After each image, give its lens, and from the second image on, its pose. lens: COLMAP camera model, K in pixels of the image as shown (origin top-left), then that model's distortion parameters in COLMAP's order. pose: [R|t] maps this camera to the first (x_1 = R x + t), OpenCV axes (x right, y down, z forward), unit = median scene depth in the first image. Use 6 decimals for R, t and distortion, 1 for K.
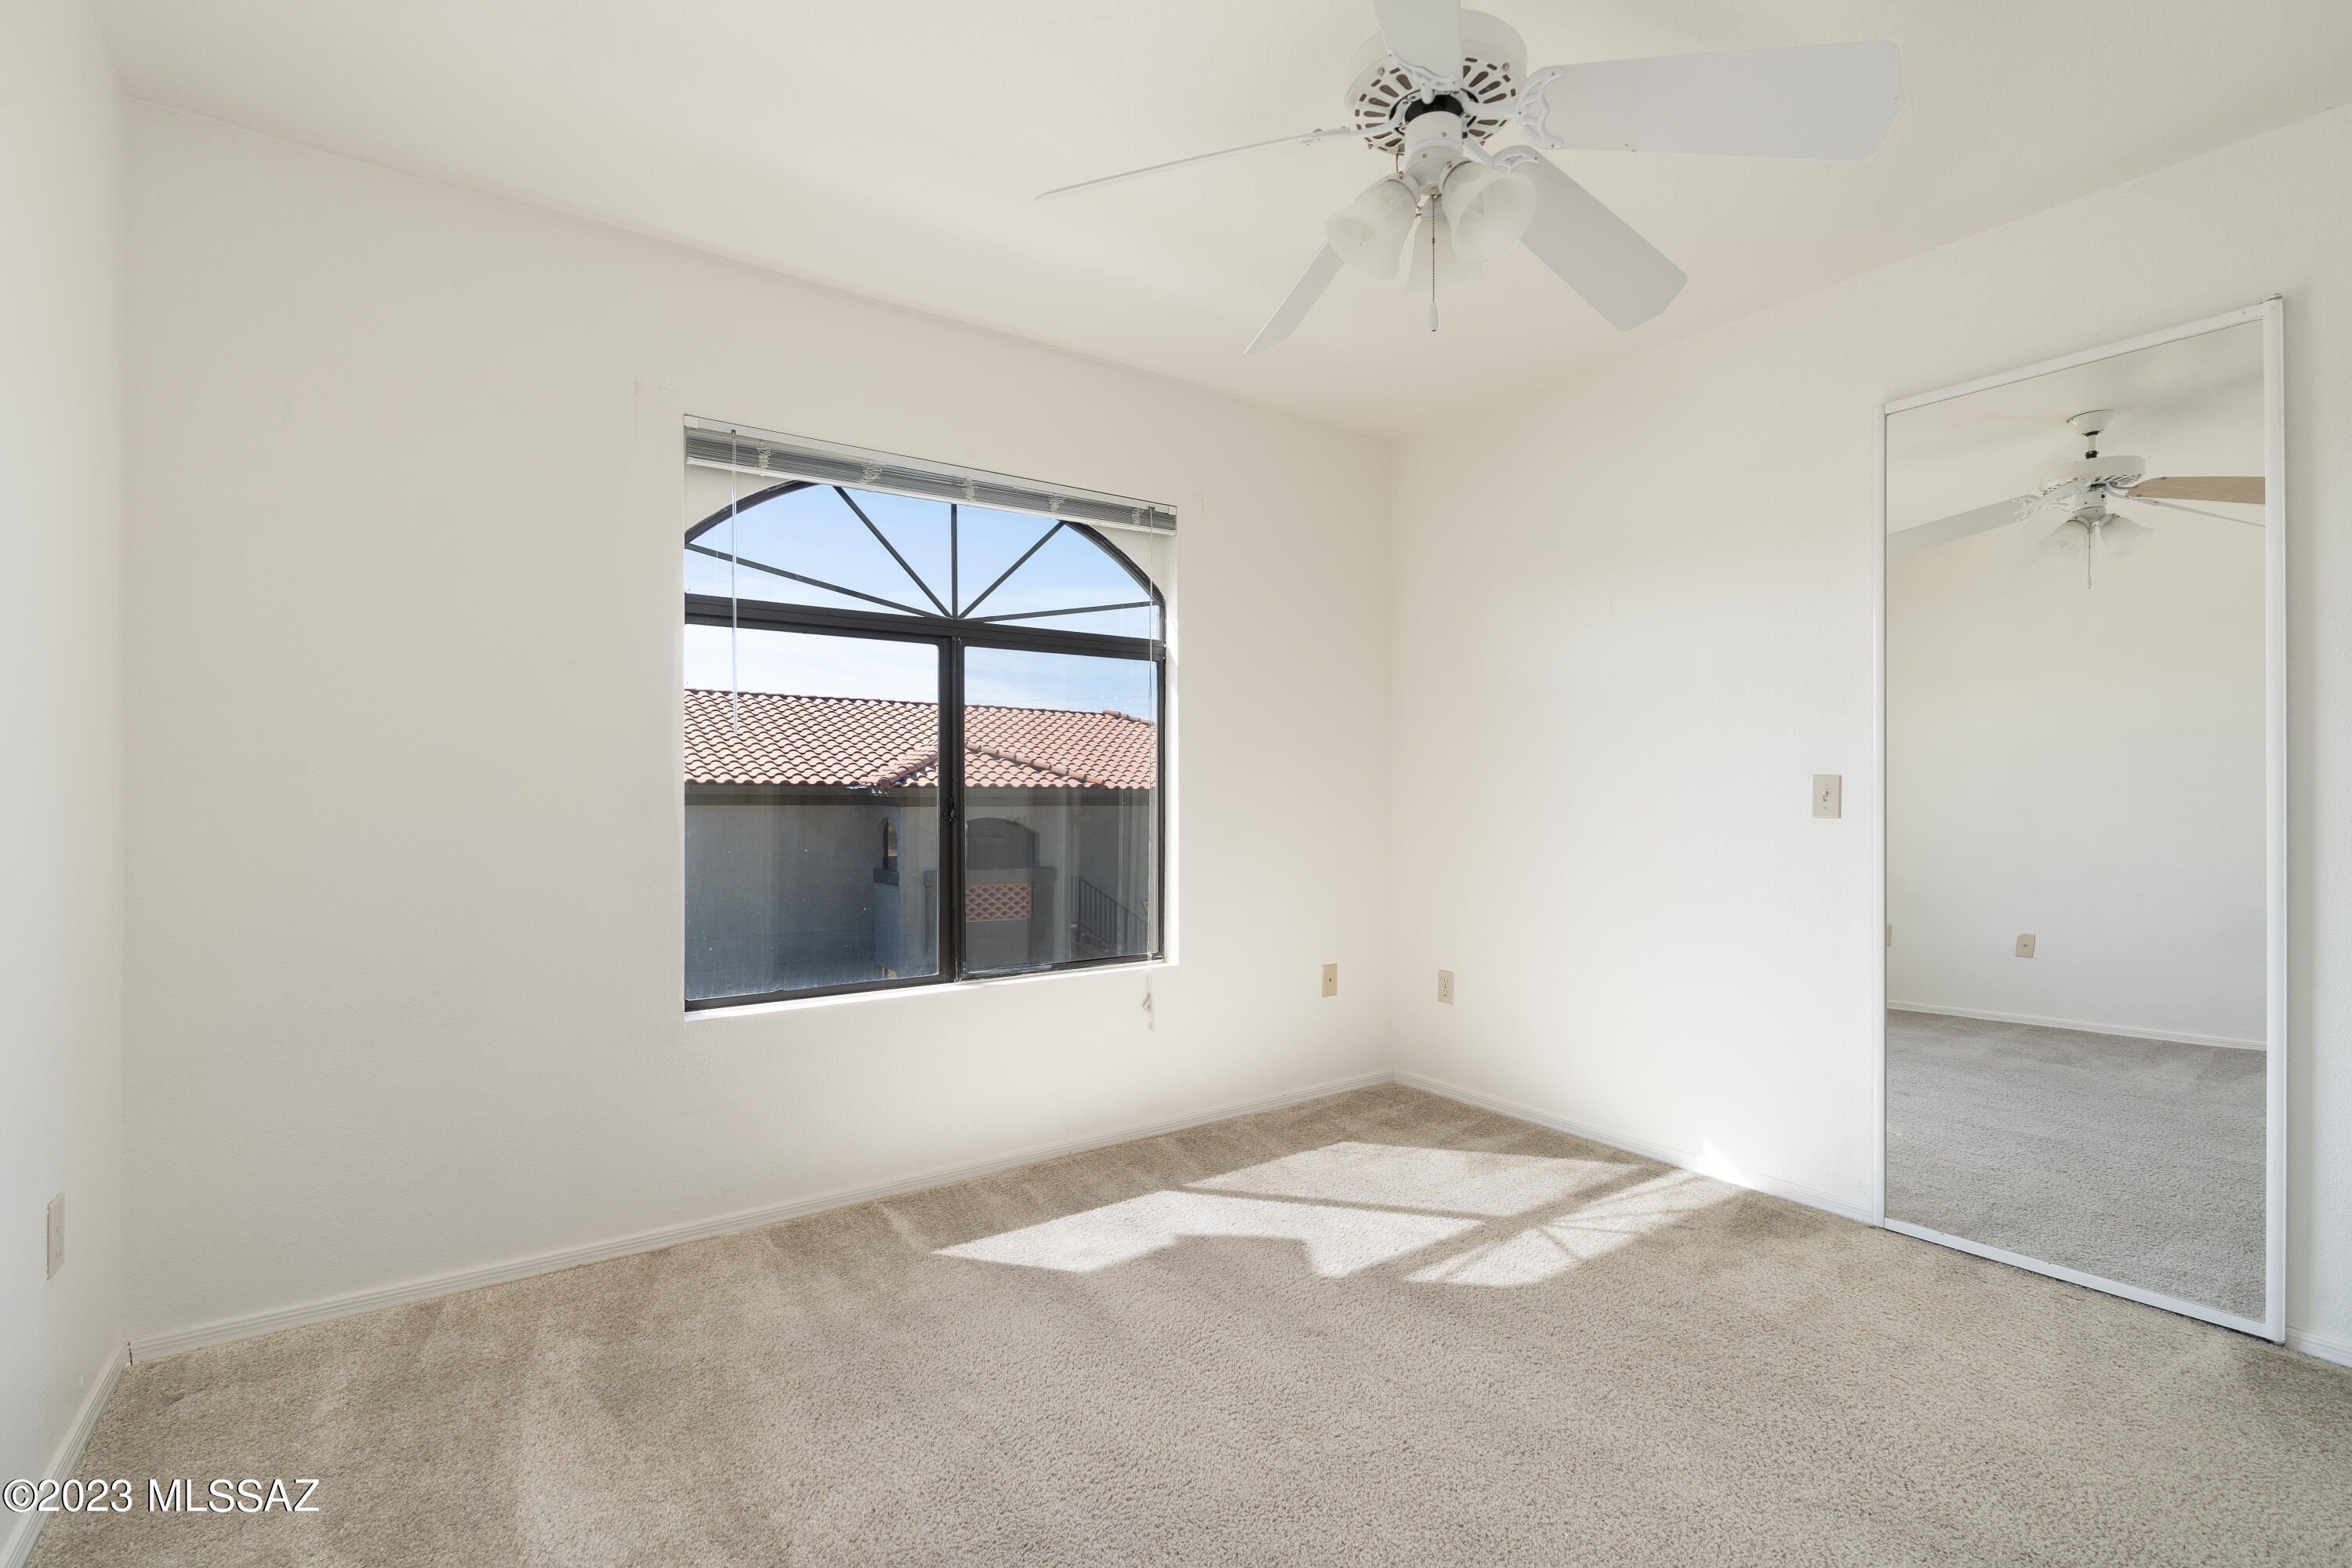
lens RADIAL K [[1073.5, 0, 1171.0], [0, 1073.5, 765.1], [0, 0, 1]] dist [-0.003680, 0.000640]
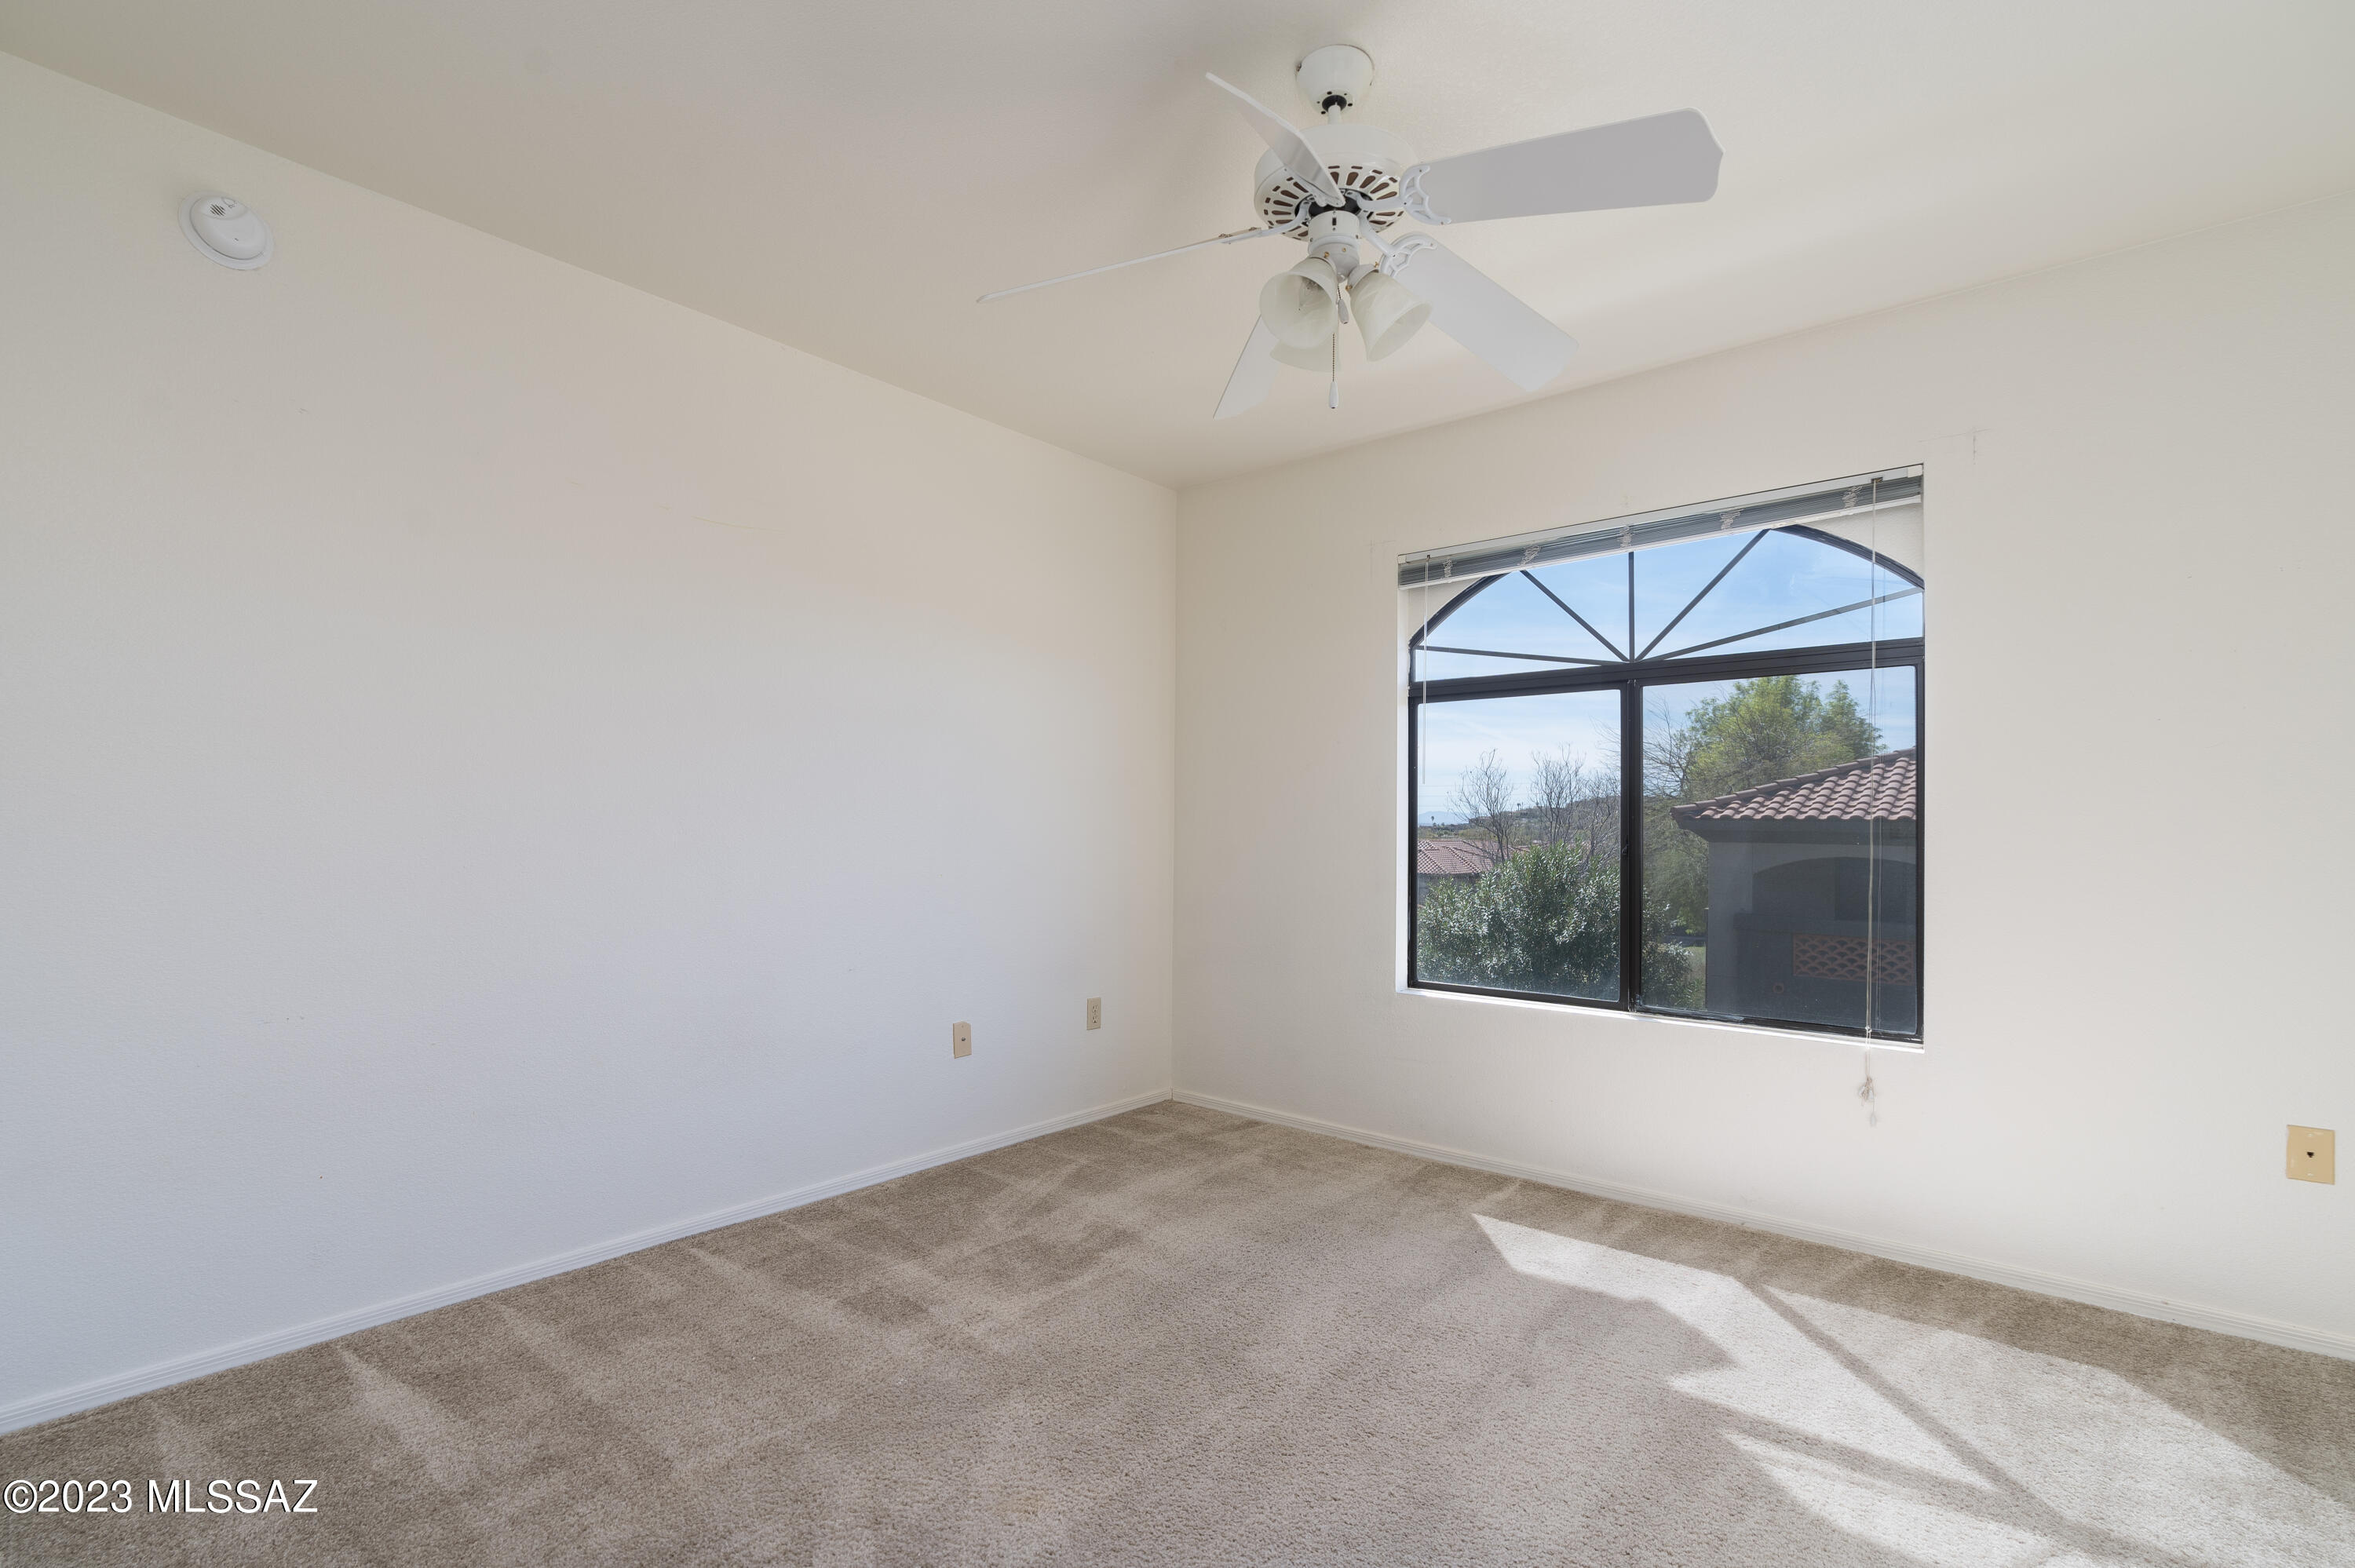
lens RADIAL K [[1074.7, 0, 1178.3], [0, 1074.7, 798.4], [0, 0, 1]] dist [-0.003680, 0.000640]
pose [[0.248934, -0.029824, -0.968061, 0.723967], [0.008863, 0.999554, -0.028515, 0.022768], [0.968480, -0.001482, 0.249087, 0.330412]]
